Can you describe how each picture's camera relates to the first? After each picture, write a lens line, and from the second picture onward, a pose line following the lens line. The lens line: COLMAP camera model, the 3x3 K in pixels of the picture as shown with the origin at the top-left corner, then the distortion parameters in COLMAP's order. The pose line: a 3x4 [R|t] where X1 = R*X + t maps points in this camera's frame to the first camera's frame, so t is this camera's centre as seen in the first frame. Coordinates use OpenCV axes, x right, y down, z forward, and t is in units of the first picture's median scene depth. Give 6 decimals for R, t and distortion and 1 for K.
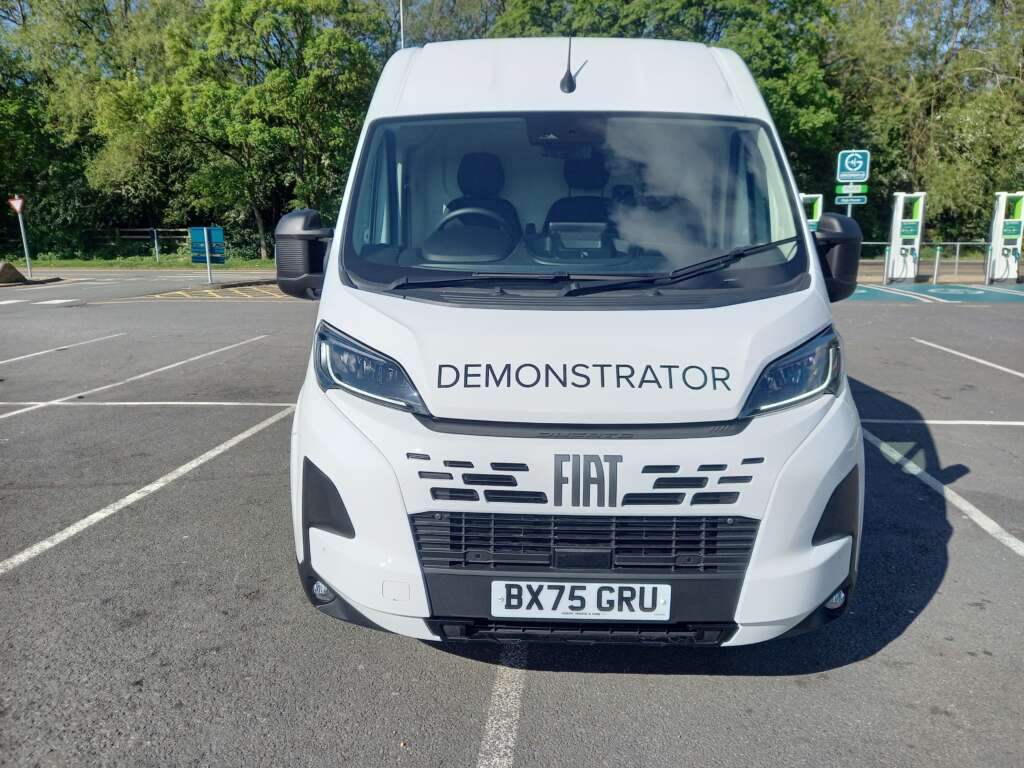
lens RADIAL K [[760.1, 0, 515.3], [0, 760.1, 379.9], [0, 0, 1]] dist [0.026867, -0.007470]
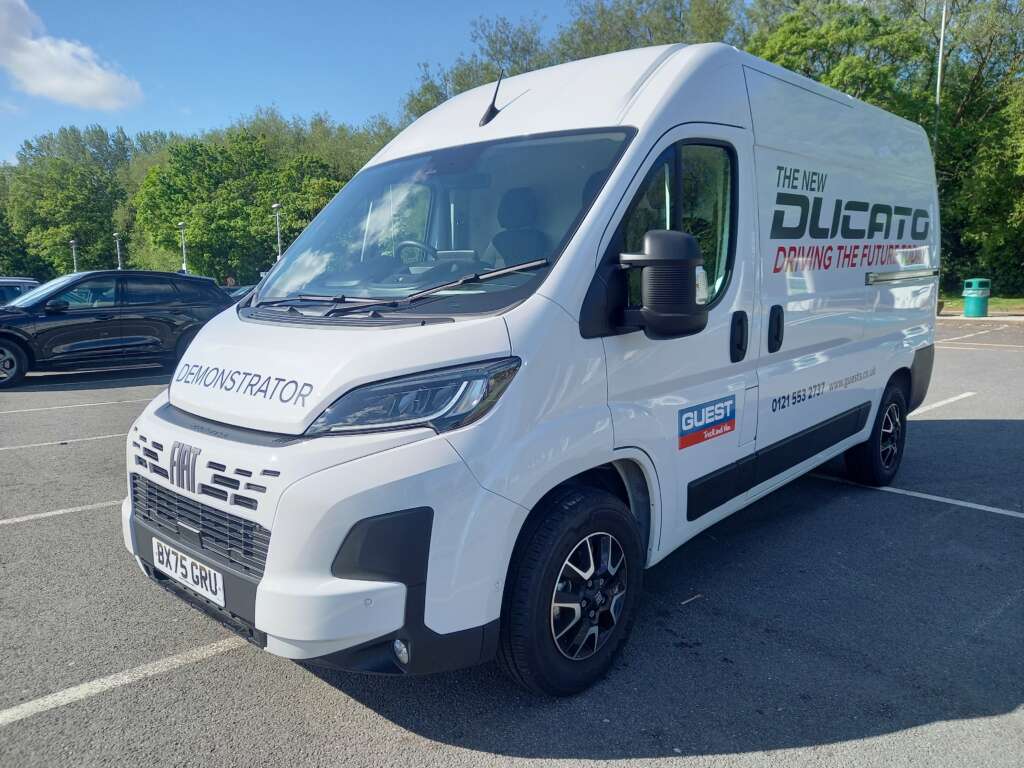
lens RADIAL K [[760.1, 0, 506.0], [0, 760.1, 391.9], [0, 0, 1]] dist [0.026867, -0.007470]
pose [[0.752080, 0.092282, -0.652580, 1.201746], [-0.116942, 0.993123, 0.005667, -0.045570], [0.648615, 0.072052, 0.757699, 0.414155]]
